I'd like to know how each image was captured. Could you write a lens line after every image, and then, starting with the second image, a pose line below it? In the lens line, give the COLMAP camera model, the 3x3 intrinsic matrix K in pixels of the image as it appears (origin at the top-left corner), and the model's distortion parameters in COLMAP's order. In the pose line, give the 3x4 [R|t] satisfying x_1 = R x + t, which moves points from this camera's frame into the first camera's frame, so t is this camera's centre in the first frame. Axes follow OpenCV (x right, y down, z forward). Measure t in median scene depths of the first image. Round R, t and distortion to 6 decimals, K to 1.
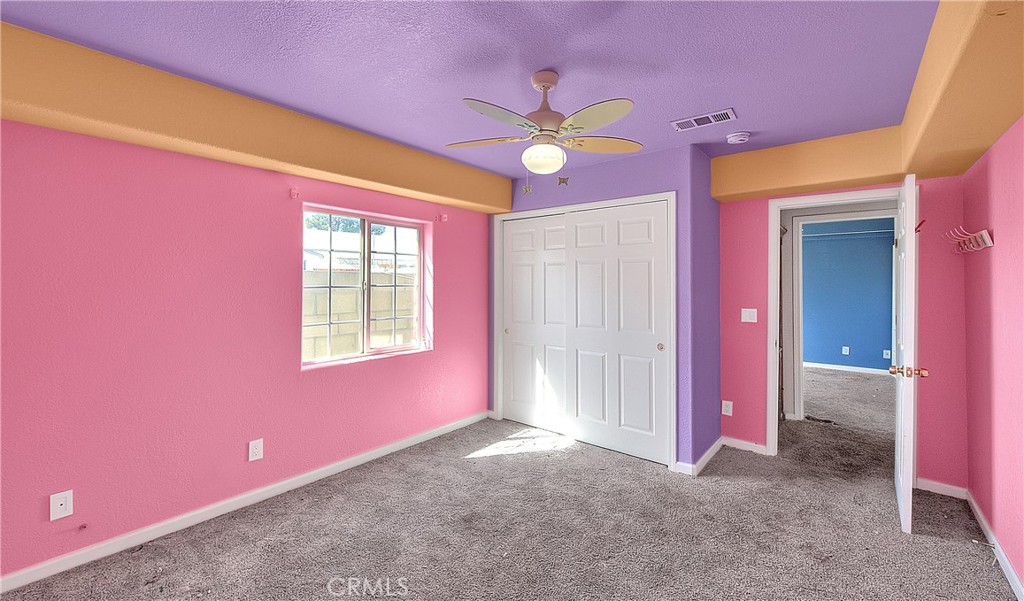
lens RADIAL K [[416.5, 0, 512.7], [0, 416.5, 285.4], [0, 0, 1]] dist [-0.000143, -0.000023]
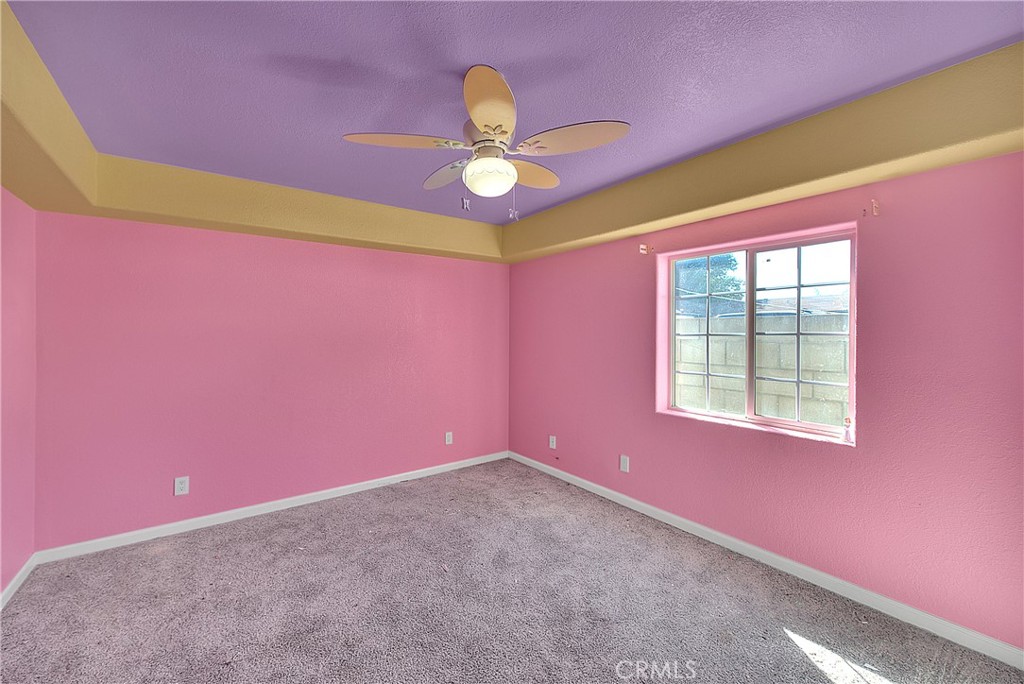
lens RADIAL K [[416.2, 0, 512.6], [0, 416.2, 344.2], [0, 0, 1]] dist [-0.000782, -0.000199]
pose [[-0.247016, 0.024629, -0.968698, 0.526844], [-0.004545, 0.999637, 0.026575, 0.001847], [0.969001, 0.010967, -0.246814, 0.765767]]
